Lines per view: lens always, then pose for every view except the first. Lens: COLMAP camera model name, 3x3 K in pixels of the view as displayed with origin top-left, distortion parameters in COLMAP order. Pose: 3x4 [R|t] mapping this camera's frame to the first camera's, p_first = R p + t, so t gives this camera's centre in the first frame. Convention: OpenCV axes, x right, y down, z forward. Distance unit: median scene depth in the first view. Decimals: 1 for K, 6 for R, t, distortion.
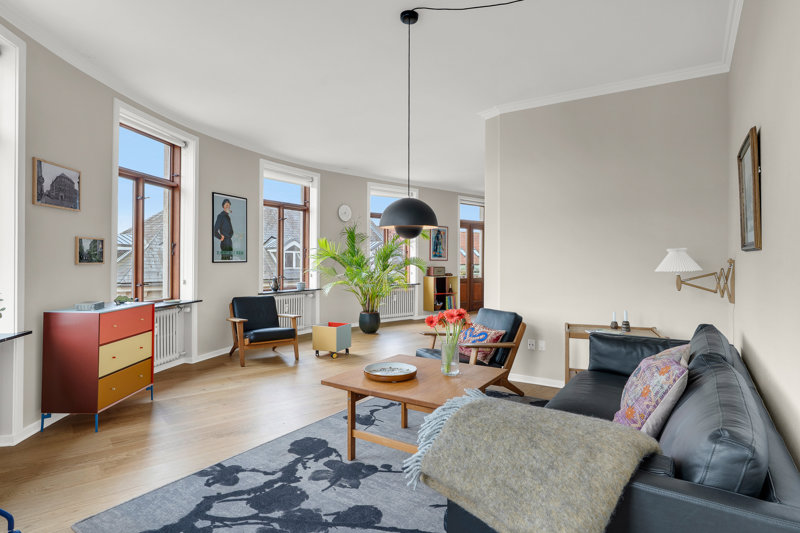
lens RADIAL K [[422.9, 0, 404.2], [0, 422.9, 265.6], [0, 0, 1]] dist [0.000142, -0.002681]
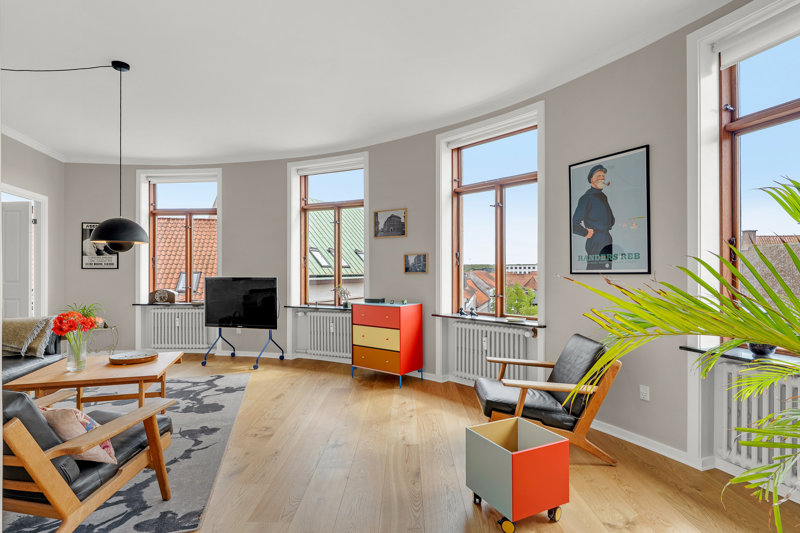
lens RADIAL K [[422.9, 0, 398.6], [0, 422.9, 263.5], [0, 0, 1]] dist [0.000142, -0.002681]
pose [[-0.660150, -0.012789, -0.751025, 0.390716], [-0.009447, 0.999917, -0.008723, -0.028858], [0.751075, 0.001337, -0.660216, 2.340818]]
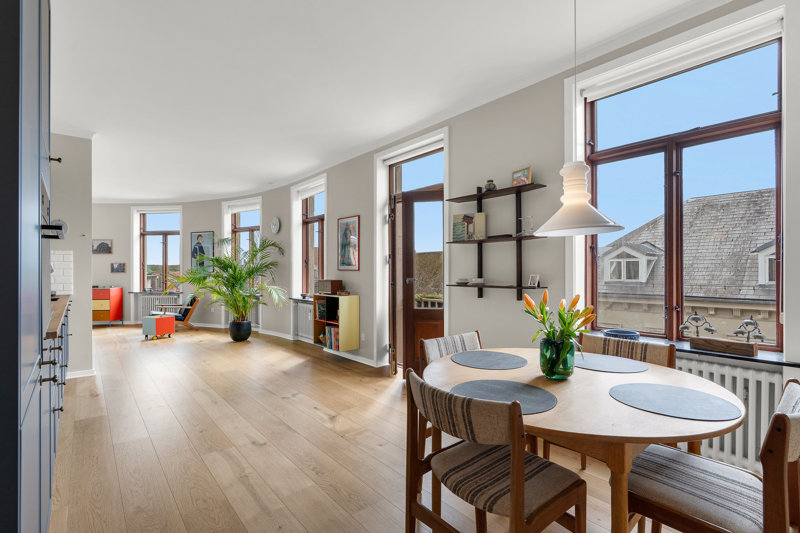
lens RADIAL K [[376.5, 0, 401.5], [0, 376.5, 270.6], [0, 0, 1]] dist [-0.010067, 0.000246]
pose [[0.005938, -0.000567, -0.999982, 2.127537], [-0.009386, 0.999956, -0.000623, -0.041990], [0.999938, 0.009390, 0.005932, 3.555126]]
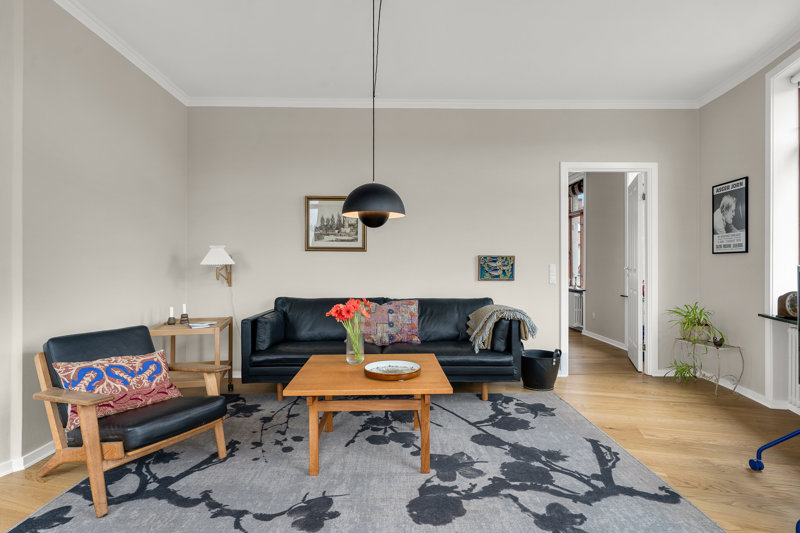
lens RADIAL K [[422.9, 0, 400.0], [0, 422.9, 265.8], [0, 0, 1]] dist [0.000142, -0.002681]
pose [[-0.557701, -0.003771, 0.830033, -0.778270], [0.007668, 0.999924, 0.009695, 0.013202], [-0.830006, 0.011772, -0.557630, 1.436480]]
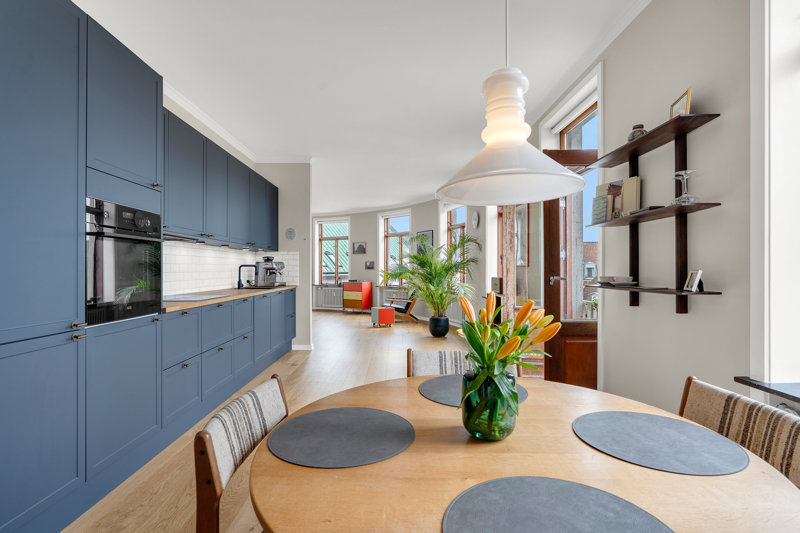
lens RADIAL K [[401.6, 0, 403.2], [0, 401.6, 268.2], [0, 0, 1]] dist [0.001988, 0.000276]
pose [[-0.633269, -0.002049, -0.773929, 1.883024], [-0.008886, 0.999950, 0.004623, -0.037230], [0.773880, 0.009805, -0.633256, 3.994643]]
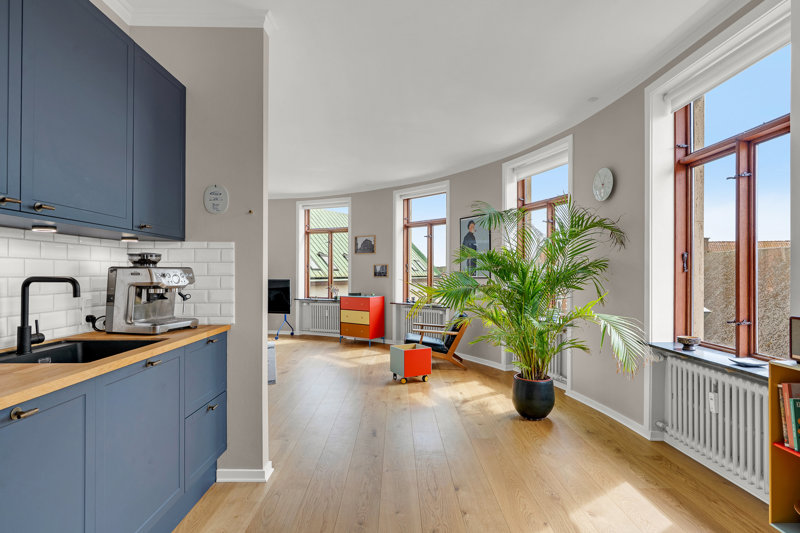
lens RADIAL K [[422.9, 0, 404.3], [0, 422.9, 269.9], [0, 0, 1]] dist [0.000142, -0.002681]
pose [[-0.629392, -0.006716, -0.777059, 1.071370], [-0.012385, 0.999922, 0.001390, -0.056127], [0.776989, 0.010498, -0.629426, 3.086846]]
